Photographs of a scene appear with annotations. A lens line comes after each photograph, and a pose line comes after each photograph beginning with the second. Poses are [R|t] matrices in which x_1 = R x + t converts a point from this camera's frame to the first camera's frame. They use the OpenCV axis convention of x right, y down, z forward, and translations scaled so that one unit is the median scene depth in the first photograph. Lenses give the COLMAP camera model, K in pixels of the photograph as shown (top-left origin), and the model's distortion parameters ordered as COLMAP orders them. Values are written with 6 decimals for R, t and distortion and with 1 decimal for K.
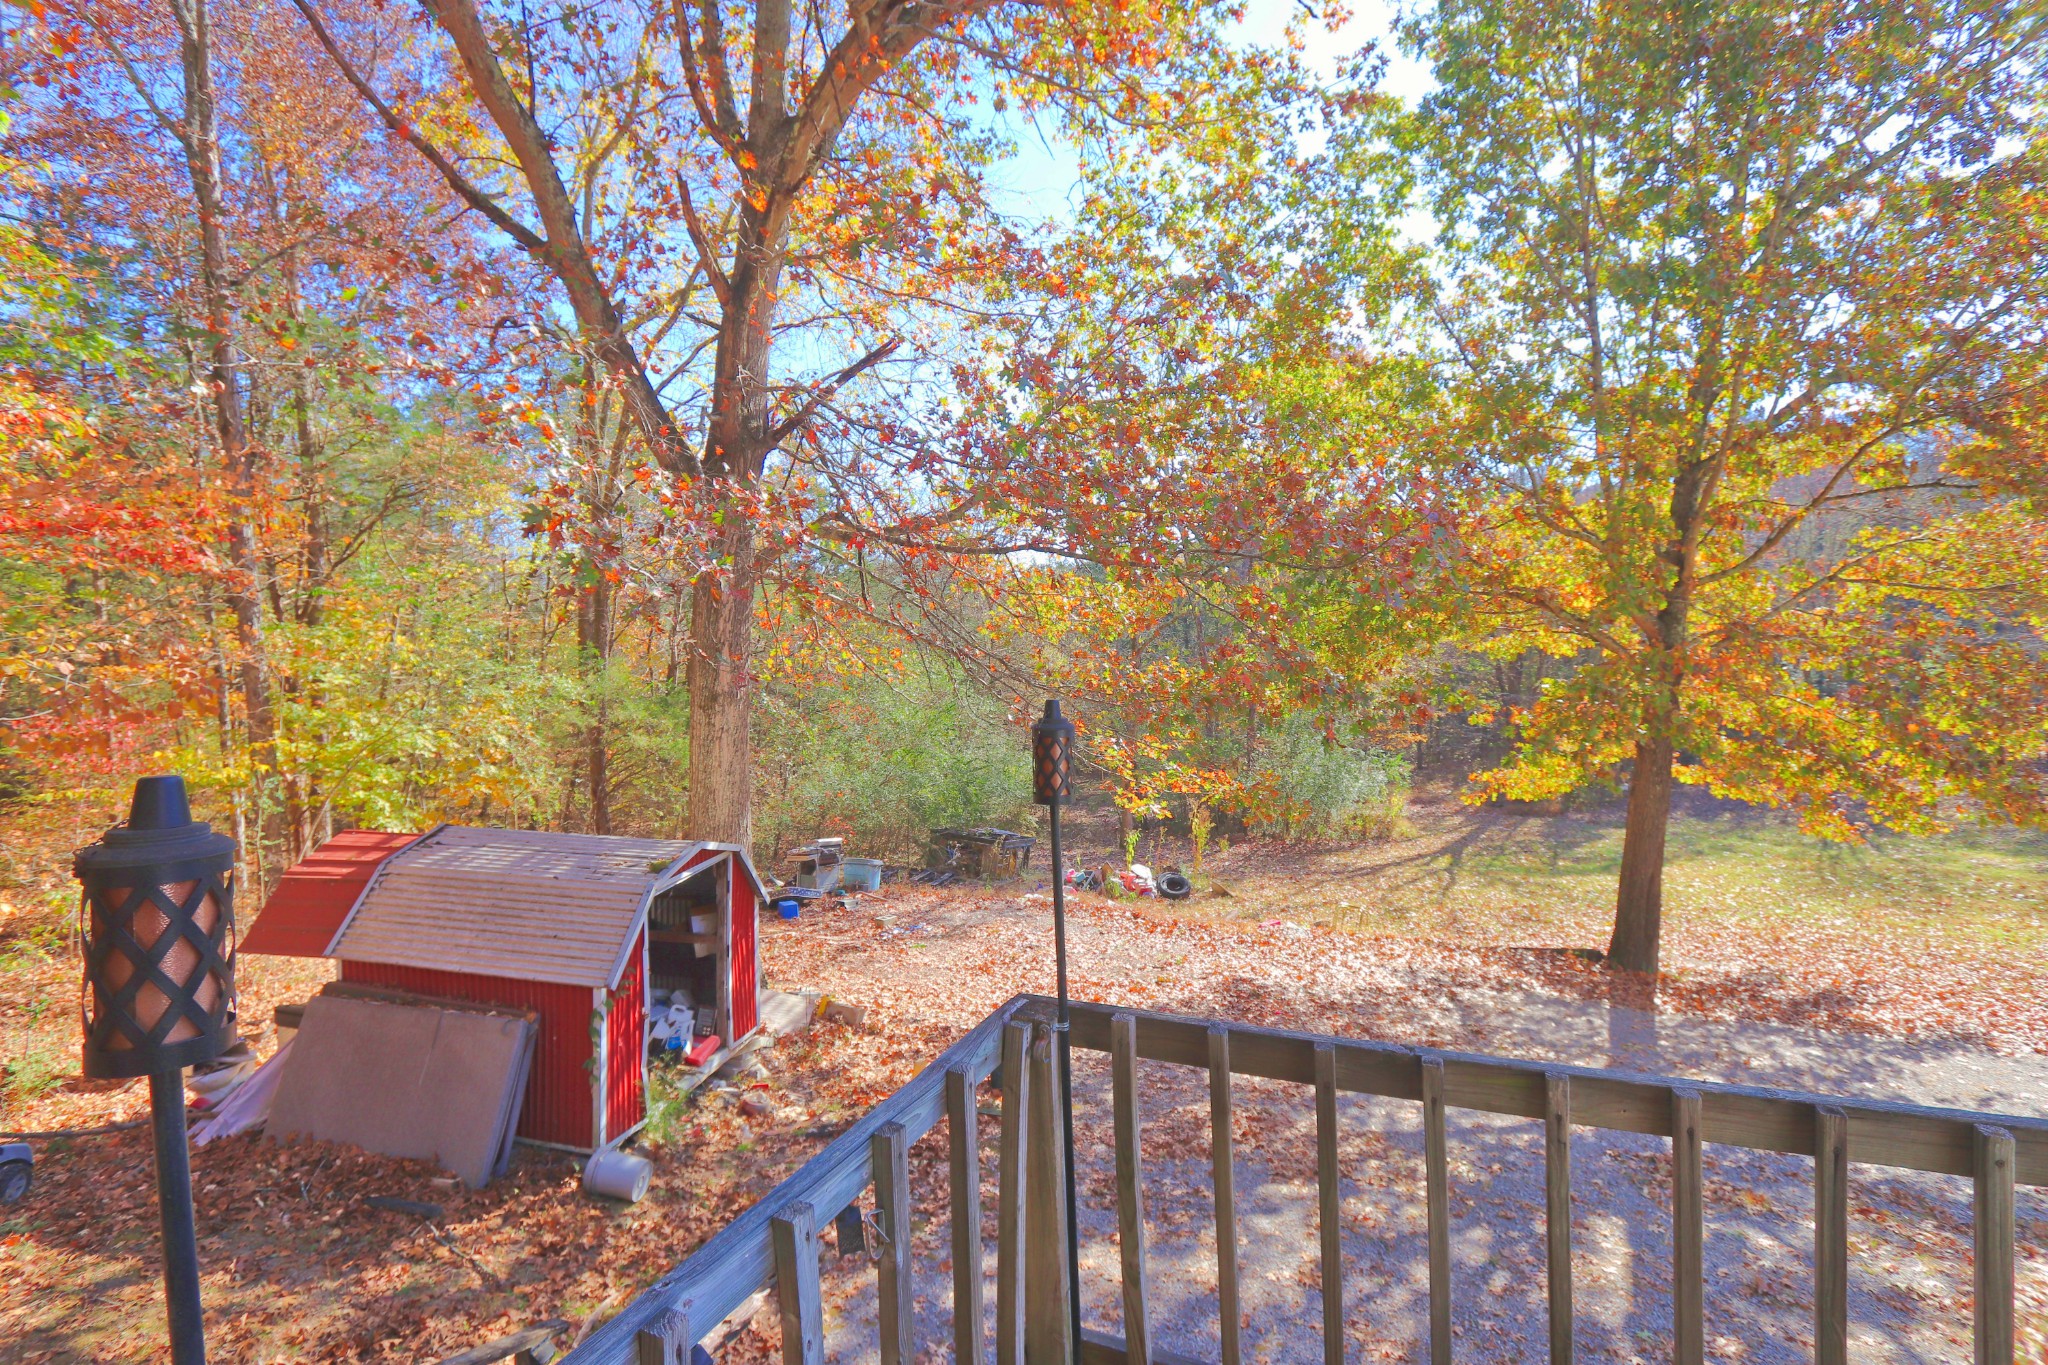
lens RADIAL K [[949.1, 0, 1021.4], [0, 949.1, 674.9], [0, 0, 1]] dist [-0.014168, 0.003080]
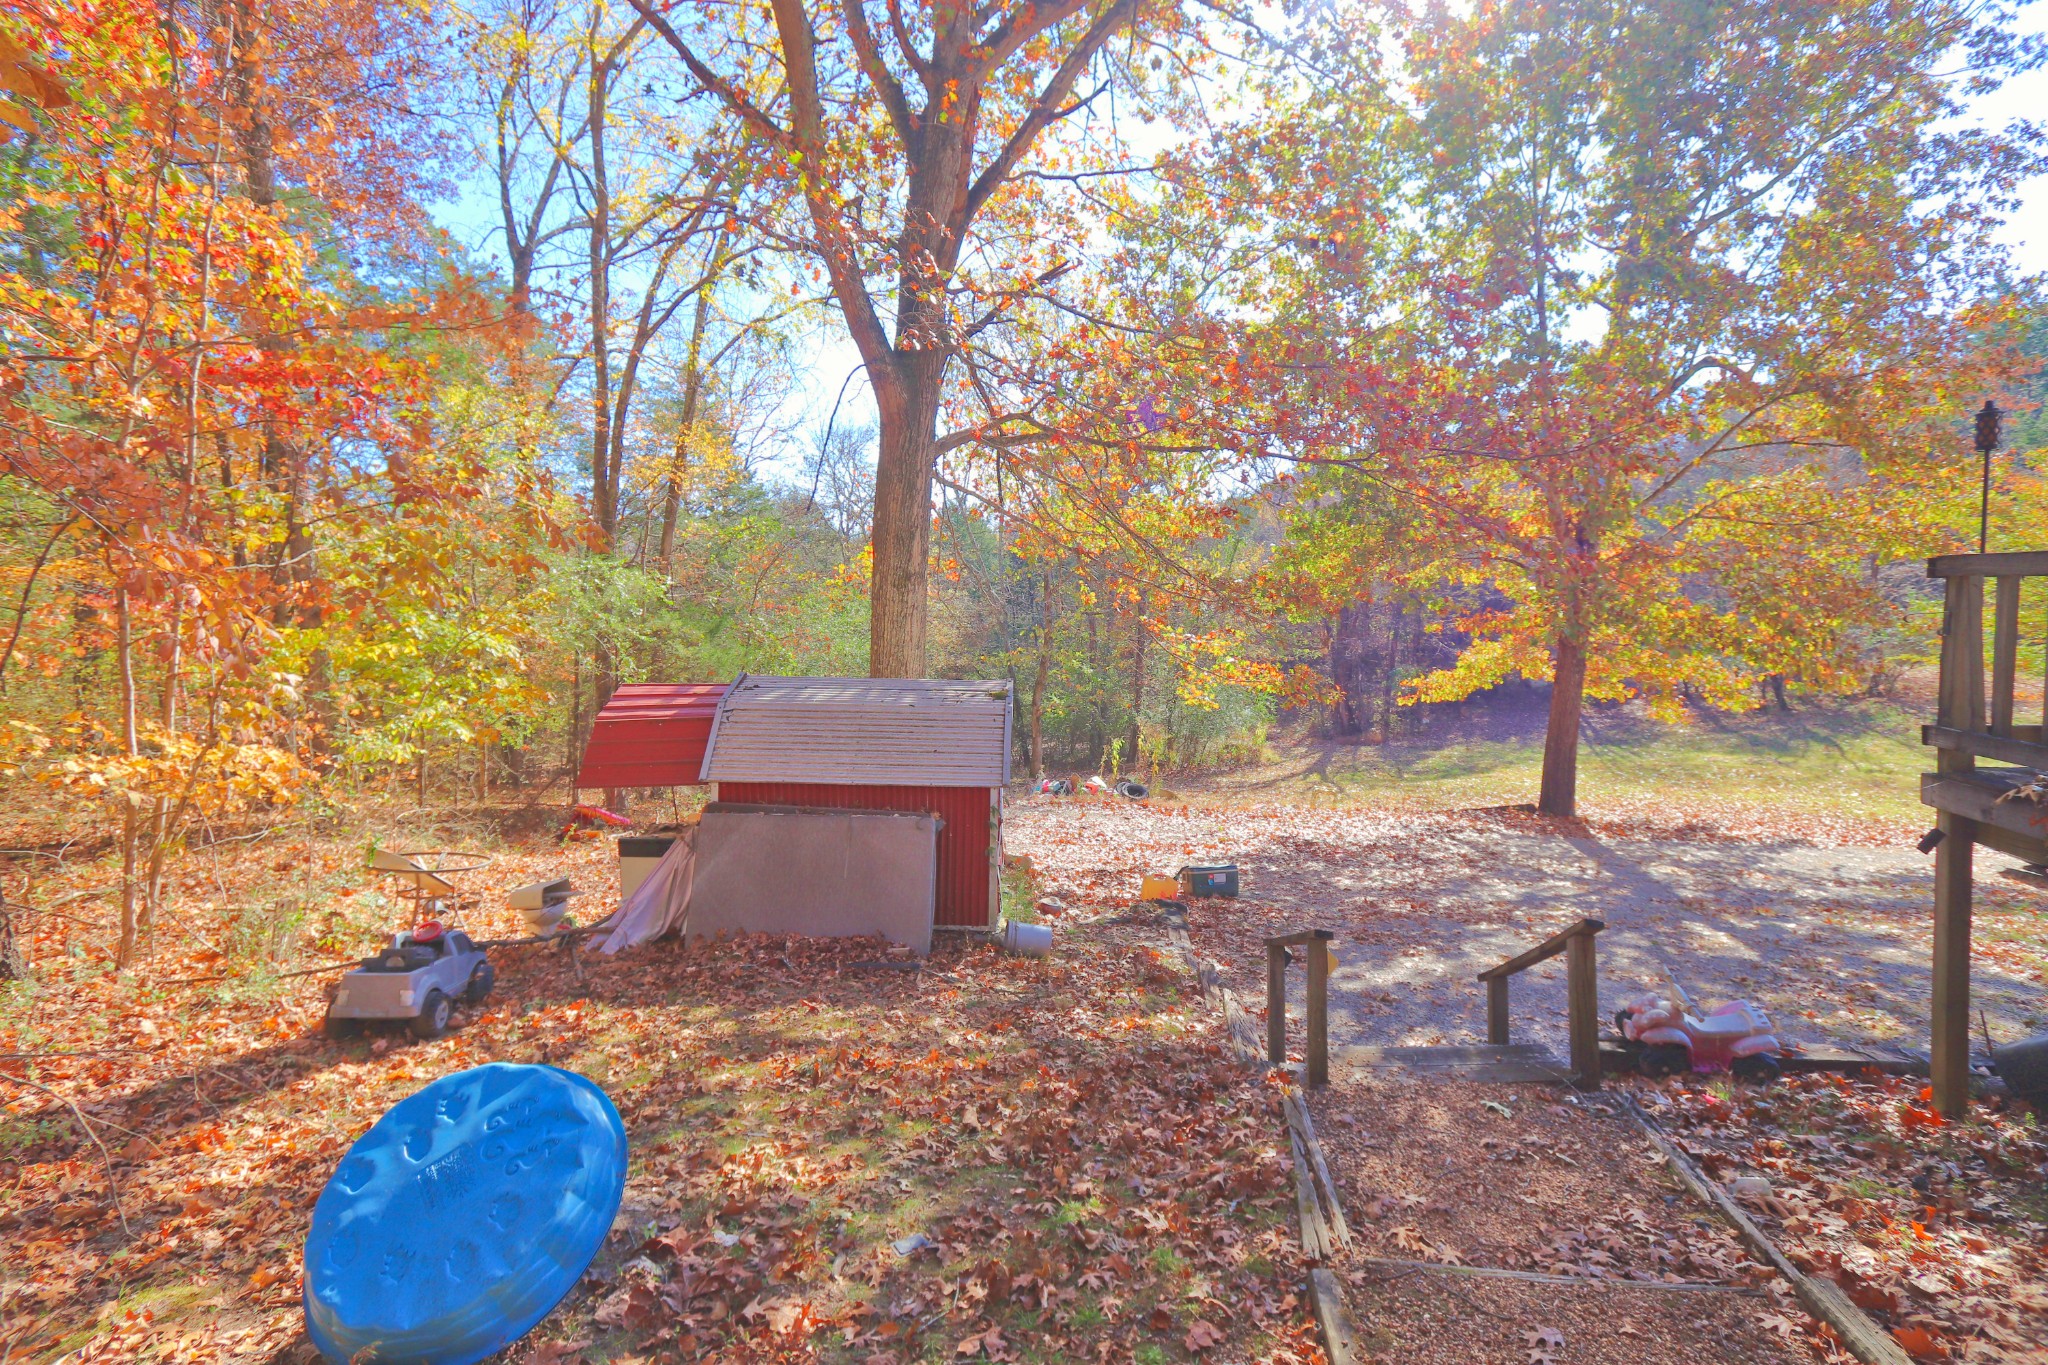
lens RADIAL K [[949.1, 0, 1014.3], [0, 949.1, 672.0], [0, 0, 1]] dist [-0.014168, 0.003080]
pose [[0.973668, -0.002761, 0.227955, -0.452953], [-0.003420, 0.999637, 0.026717, 0.102046], [-0.227946, -0.026793, 0.973305, -0.097112]]
